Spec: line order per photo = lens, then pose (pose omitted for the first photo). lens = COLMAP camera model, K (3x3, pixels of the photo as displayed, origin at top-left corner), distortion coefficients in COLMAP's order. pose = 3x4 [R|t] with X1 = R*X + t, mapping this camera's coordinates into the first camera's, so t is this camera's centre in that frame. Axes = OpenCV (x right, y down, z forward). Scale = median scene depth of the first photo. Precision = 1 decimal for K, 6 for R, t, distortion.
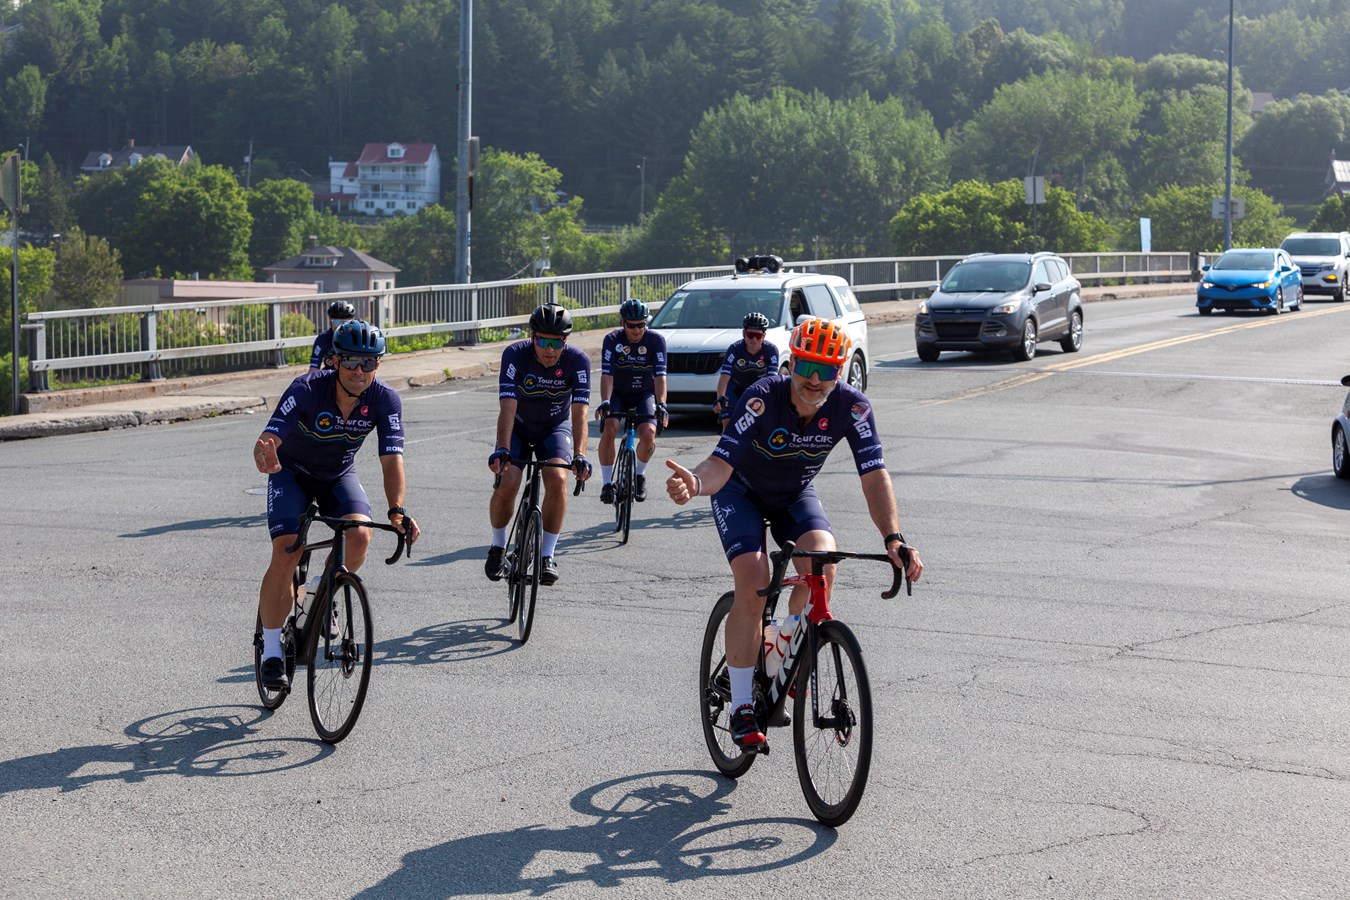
lens RADIAL K [[3470.6, 0, 630.3], [0, 3470.6, 426.9], [0, 0, 1]] dist [0.110649, -1.469434]
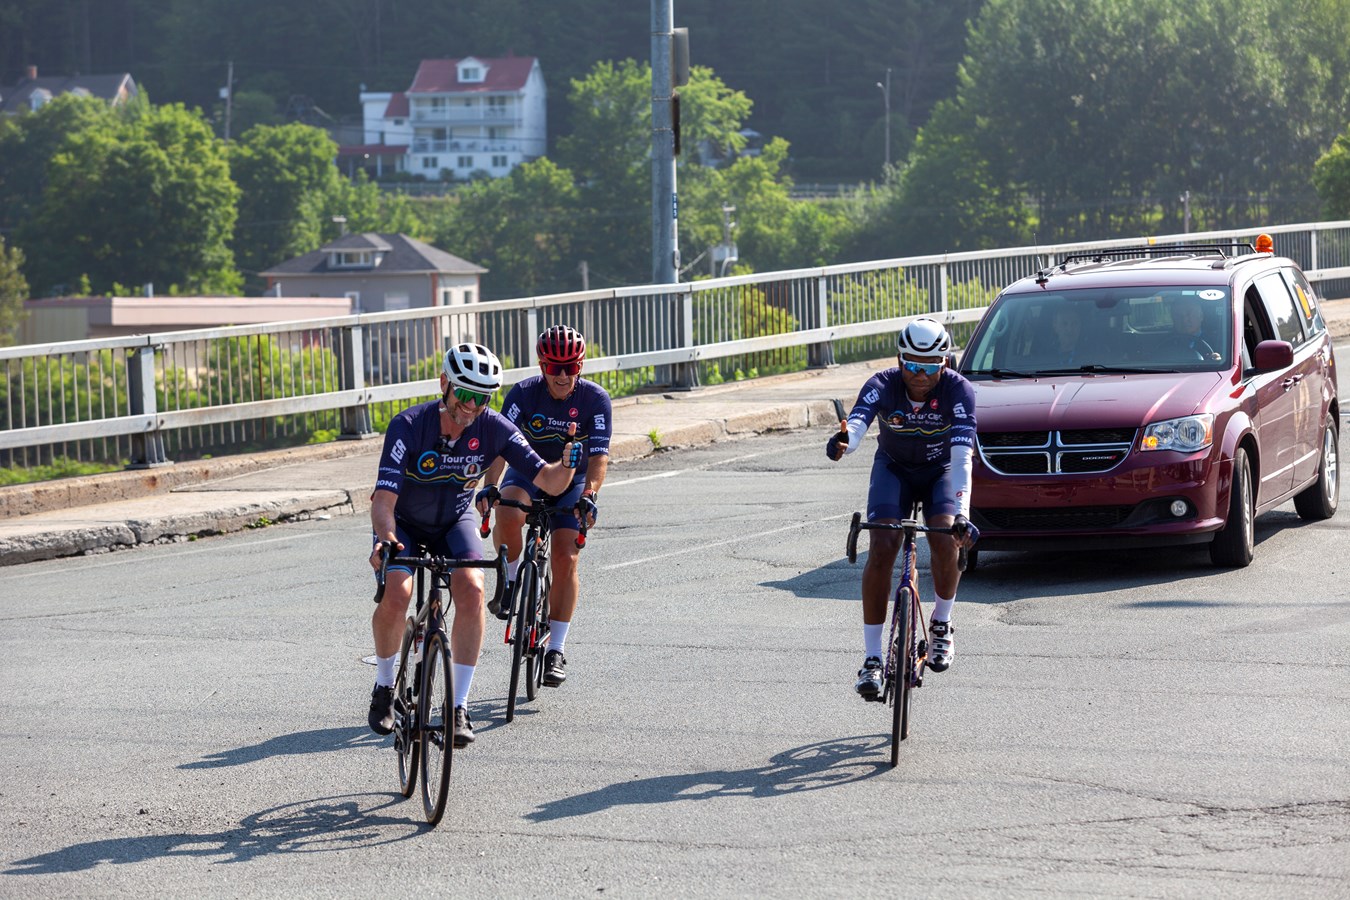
lens RADIAL K [[6433.7, 0, 675.0], [0, 6433.7, 450.0], [0, 0, 1]] dist [0.041436, 0.685385]
pose [[0.997204, -0.026515, -0.069862, 0.042490], [0.025605, 0.999576, -0.013896, 0.001843], [0.070201, 0.012068, 0.997460, -0.098419]]
